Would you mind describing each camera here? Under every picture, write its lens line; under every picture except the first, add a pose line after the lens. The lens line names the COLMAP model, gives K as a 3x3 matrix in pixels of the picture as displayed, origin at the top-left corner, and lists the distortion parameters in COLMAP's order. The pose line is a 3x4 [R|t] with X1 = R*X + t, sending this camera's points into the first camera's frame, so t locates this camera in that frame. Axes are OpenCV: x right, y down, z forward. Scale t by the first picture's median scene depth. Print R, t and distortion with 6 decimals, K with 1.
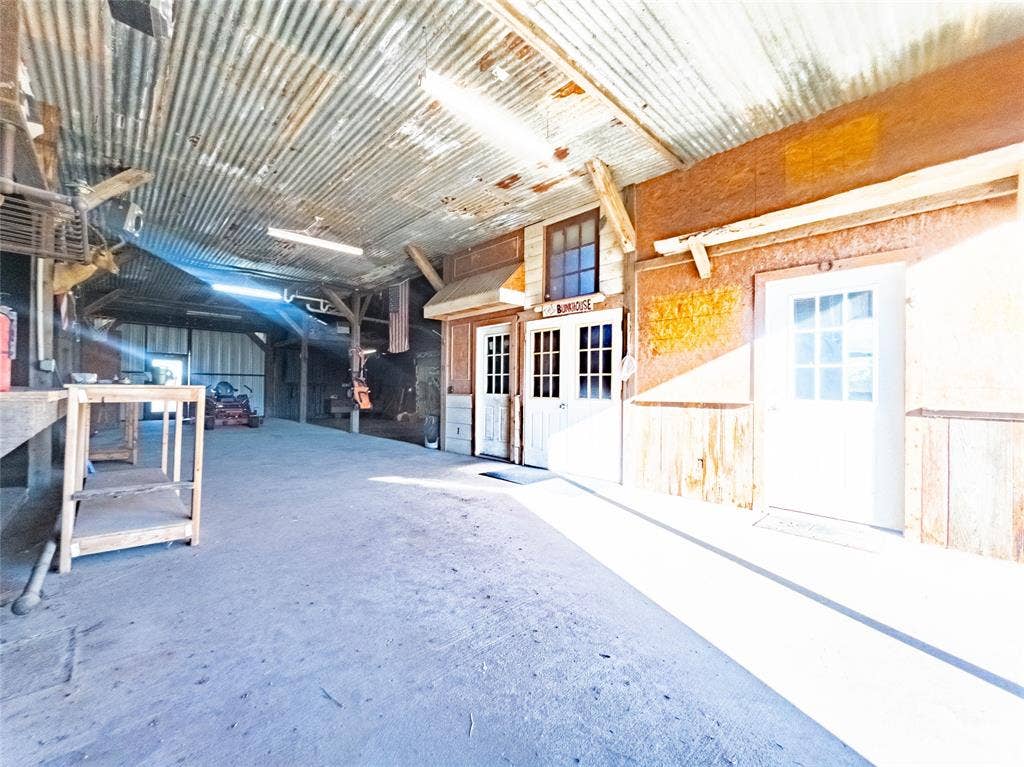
lens RADIAL K [[417.7, 0, 509.4], [0, 417.7, 384.1], [0, 0, 1]] dist [-0.000785, 0.000033]
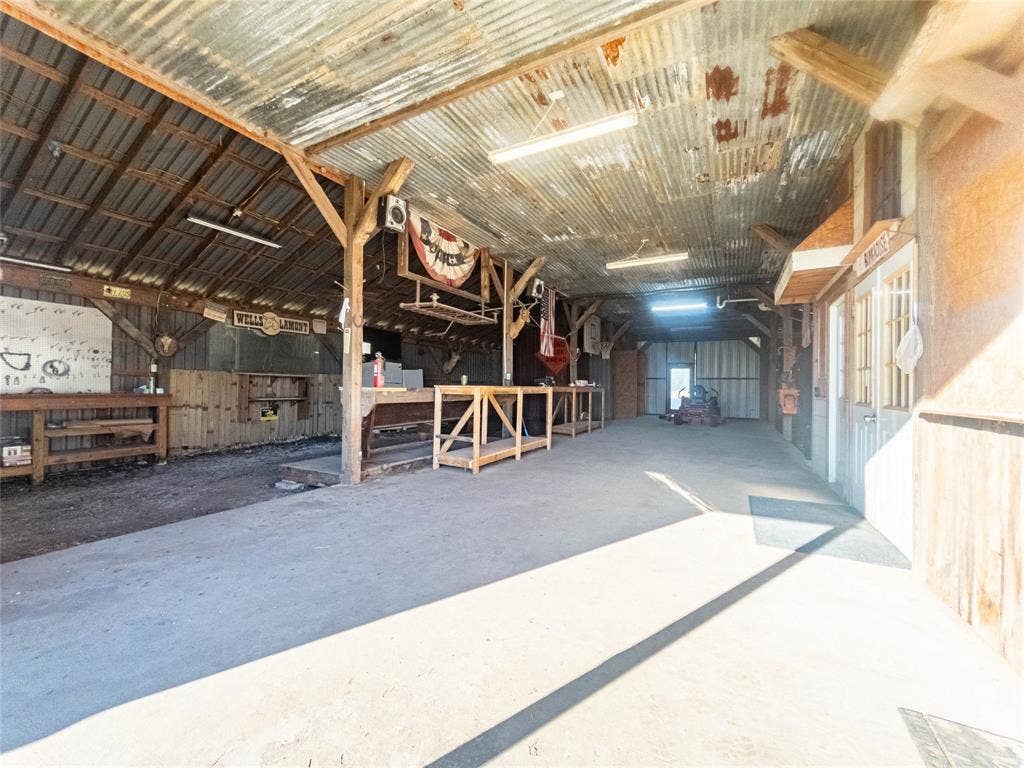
lens RADIAL K [[417.7, 0, 509.6], [0, 417.7, 384.9], [0, 0, 1]] dist [-0.000785, 0.000033]
pose [[0.313536, -0.010286, -0.949521, 0.668833], [0.001225, 0.999945, -0.010428, 0.013047], [0.949576, 0.002106, 0.313531, 0.382199]]
